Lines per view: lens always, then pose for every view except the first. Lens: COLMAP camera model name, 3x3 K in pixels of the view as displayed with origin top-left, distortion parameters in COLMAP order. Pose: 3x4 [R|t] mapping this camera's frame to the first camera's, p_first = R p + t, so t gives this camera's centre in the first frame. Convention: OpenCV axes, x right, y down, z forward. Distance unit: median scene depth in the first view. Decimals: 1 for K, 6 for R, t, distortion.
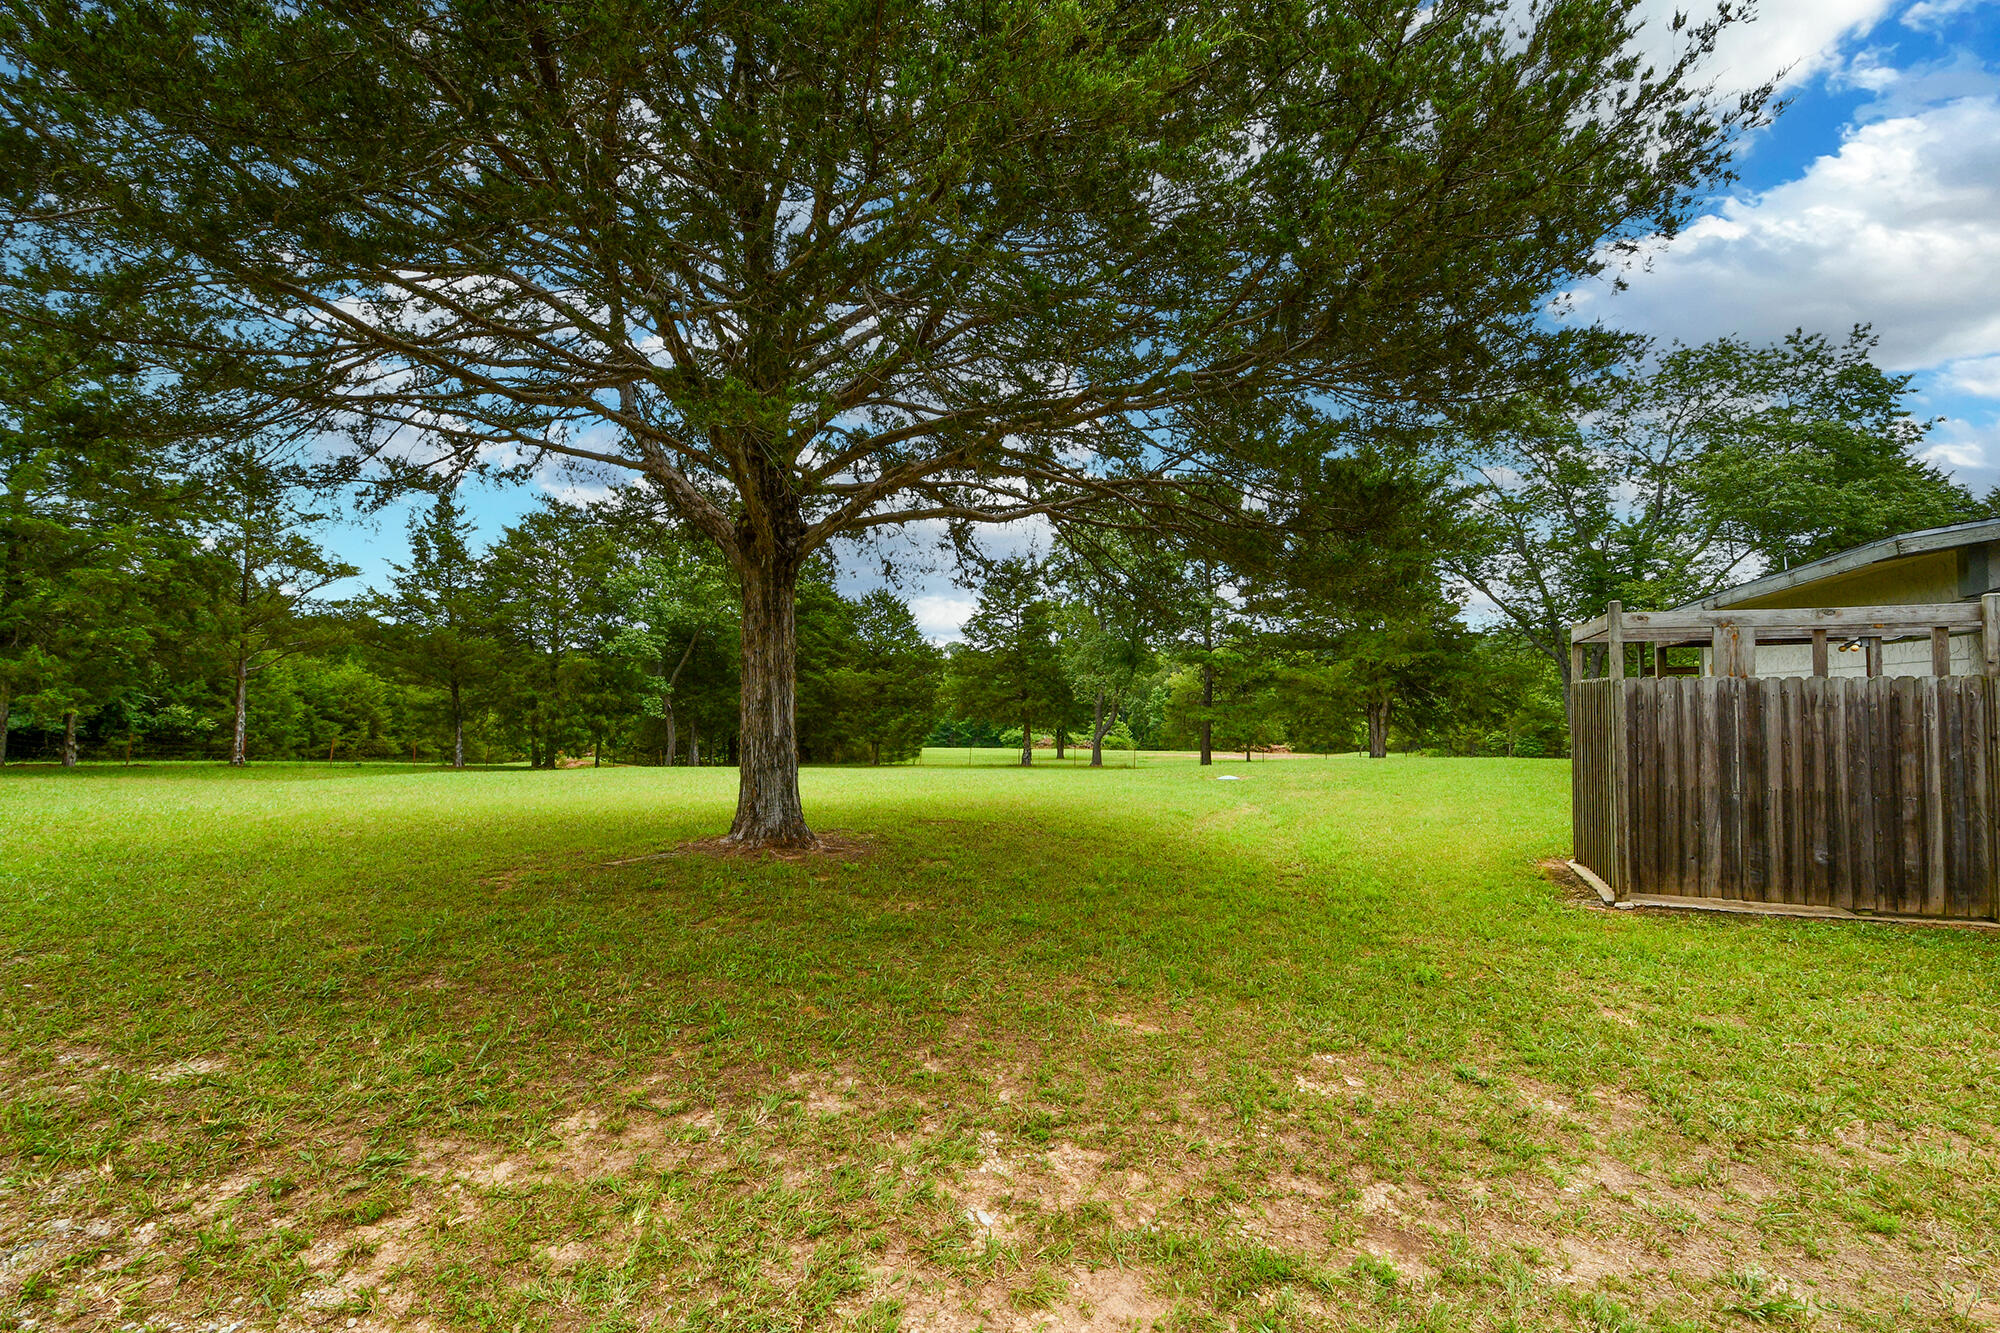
lens RADIAL K [[879.8, 0, 996.8], [0, 879.8, 671.2], [0, 0, 1]] dist [-0.001574, -0.000302]
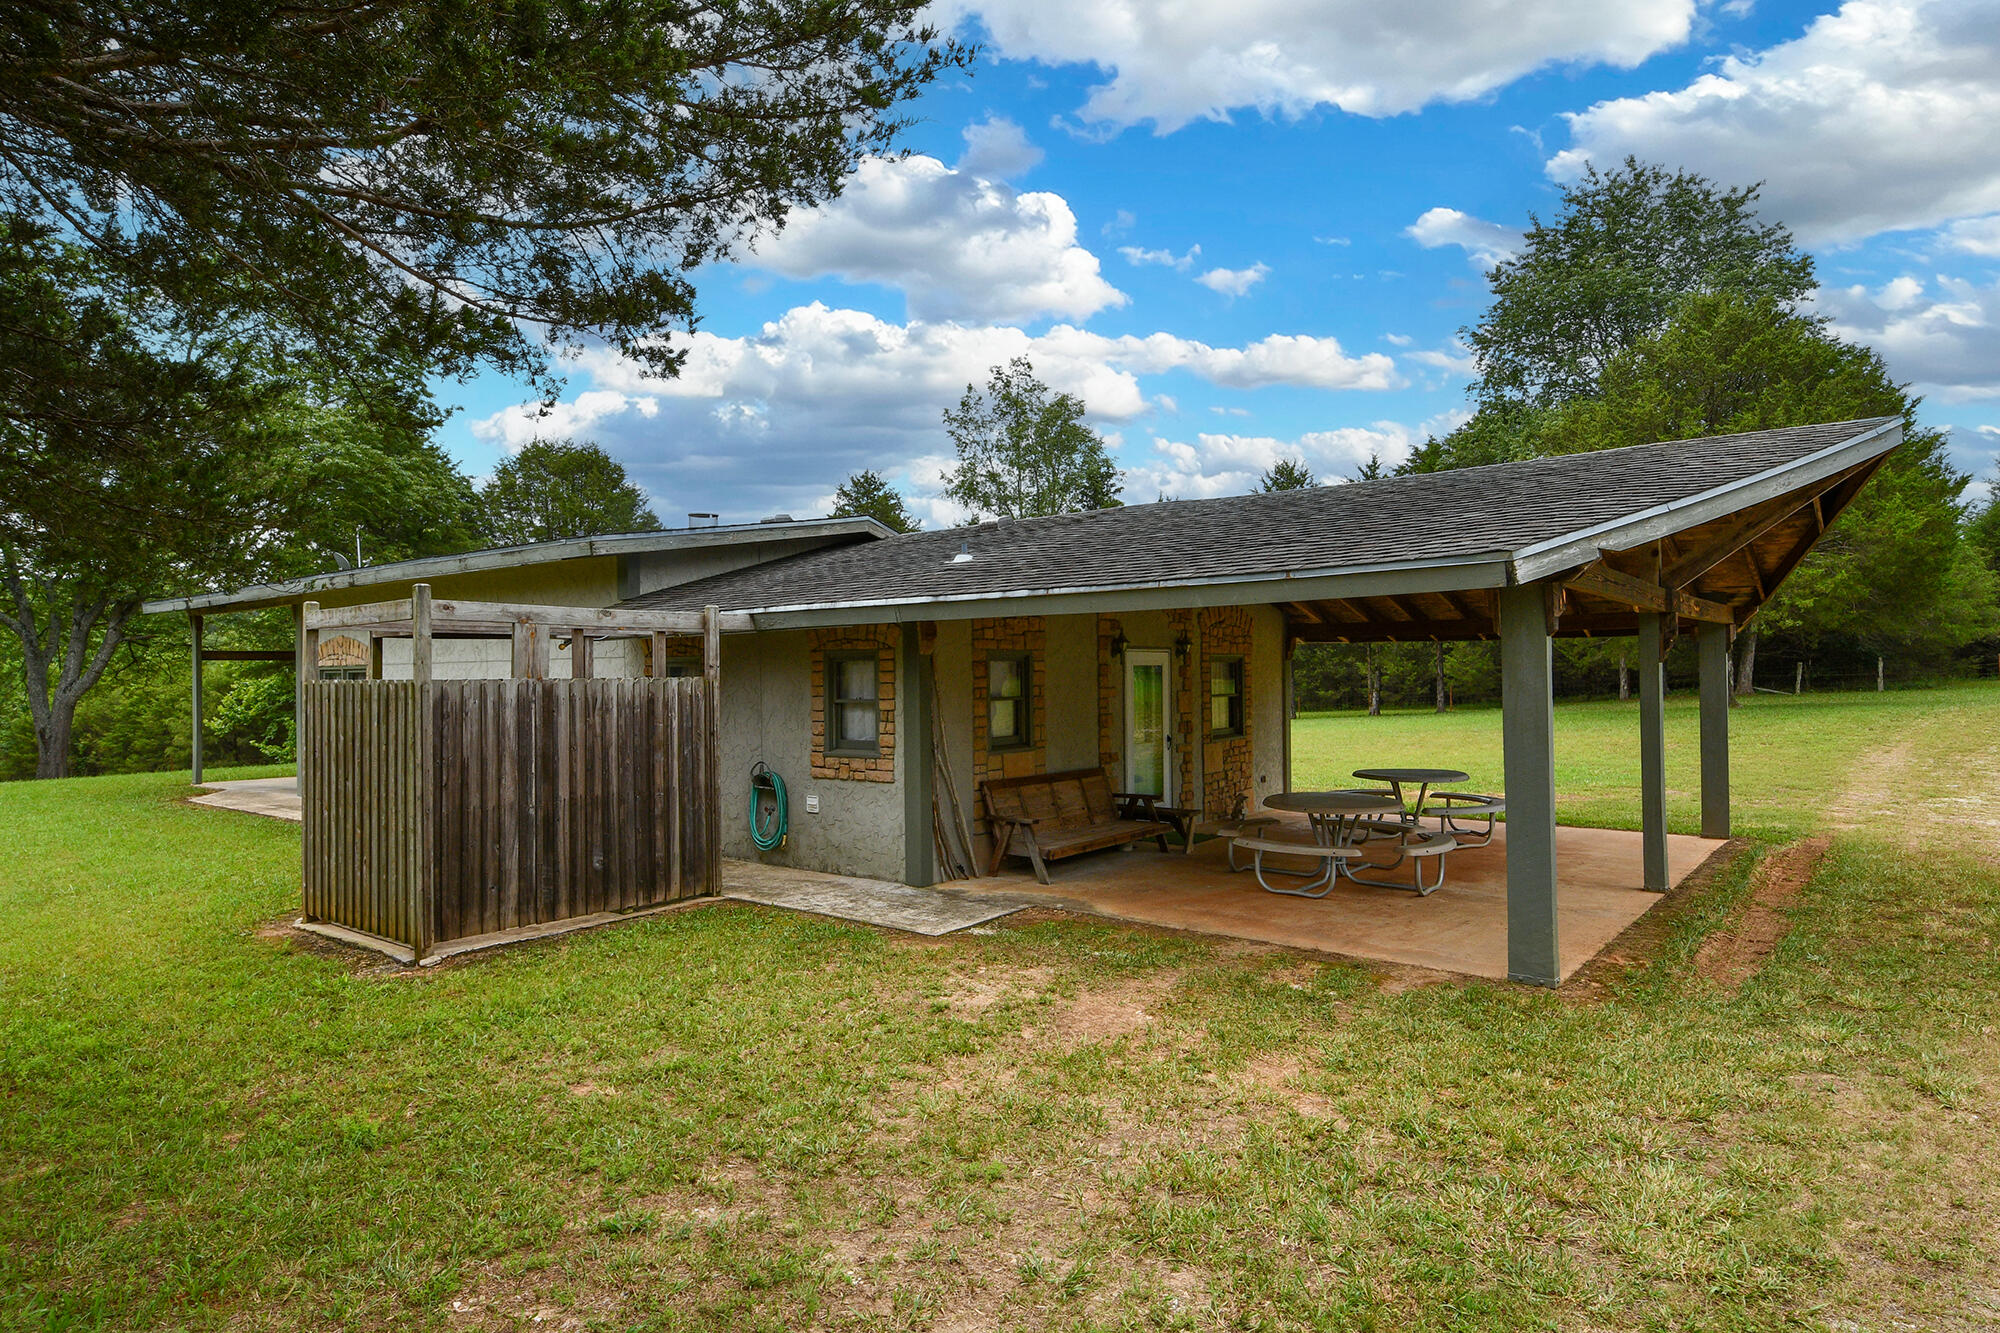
lens RADIAL K [[1153.7, 0, 997.1], [0, 1153.7, 665.8], [0, 0, 1]] dist [0.005119, 0.000703]
pose [[0.270842, 0.005079, 0.962610, -0.178104], [-0.018786, 0.999824, 0.000011, -0.016332], [-0.962441, -0.018087, 0.270889, 0.222247]]
